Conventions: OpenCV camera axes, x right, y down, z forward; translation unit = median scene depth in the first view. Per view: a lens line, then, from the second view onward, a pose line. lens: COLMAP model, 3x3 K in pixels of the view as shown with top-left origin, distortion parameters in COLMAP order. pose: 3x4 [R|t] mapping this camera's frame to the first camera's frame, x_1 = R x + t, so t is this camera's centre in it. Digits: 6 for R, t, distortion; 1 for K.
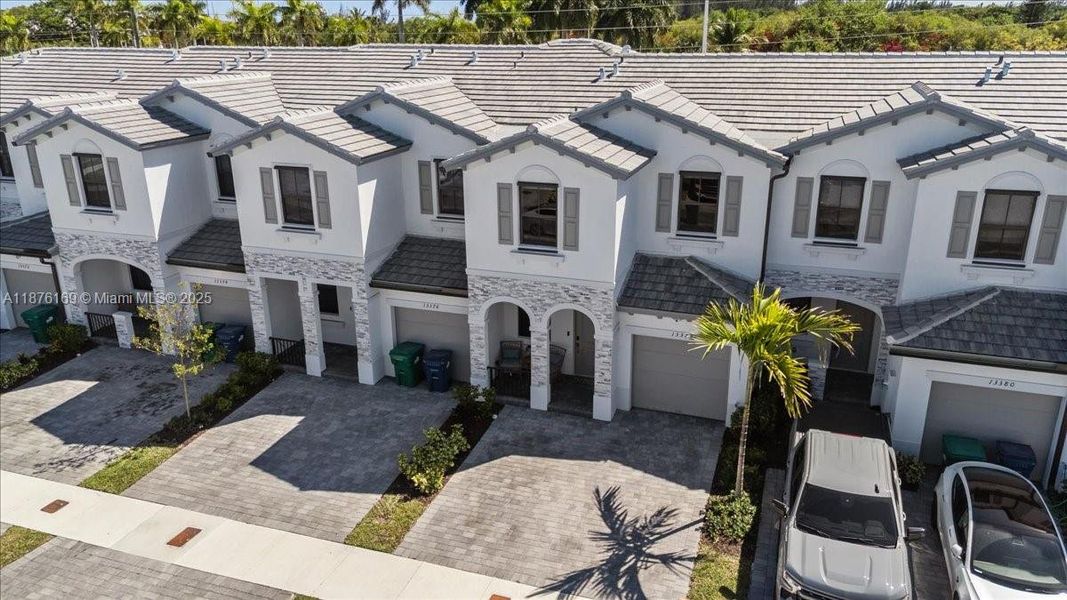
lens RADIAL K [[754.1, 0, 533.8], [0, 754.1, 262.8], [0, 0, 1]] dist [0.054667, 0.000384]
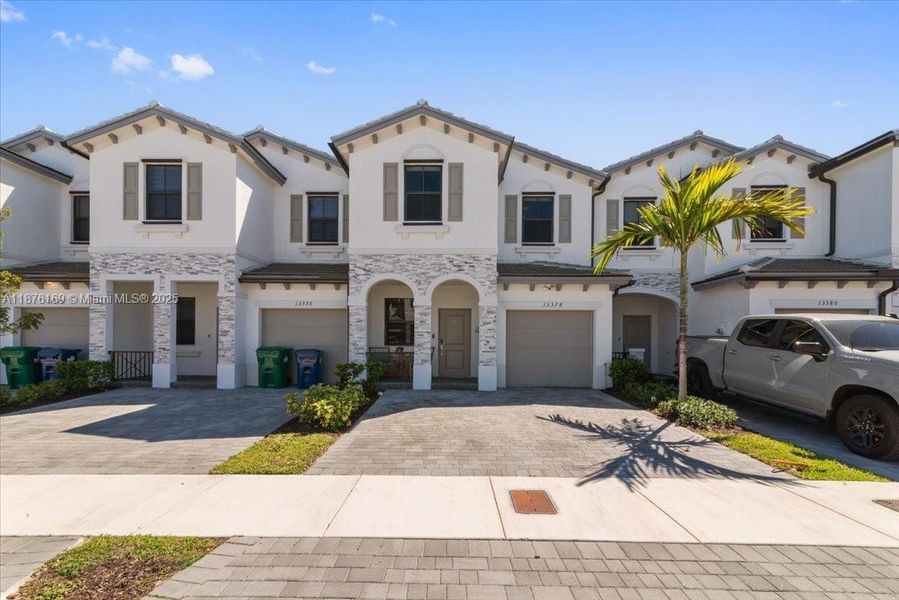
lens RADIAL K [[426.8, 0, 449.1], [0, 426.8, 306.5], [0, 0, 1]] dist [0.013542, 0.000547]
pose [[0.955913, 0.019691, 0.292989, -0.128789], [0.069104, 0.954644, -0.289620, 0.262371], [-0.285403, 0.297098, 0.911196, 0.463372]]
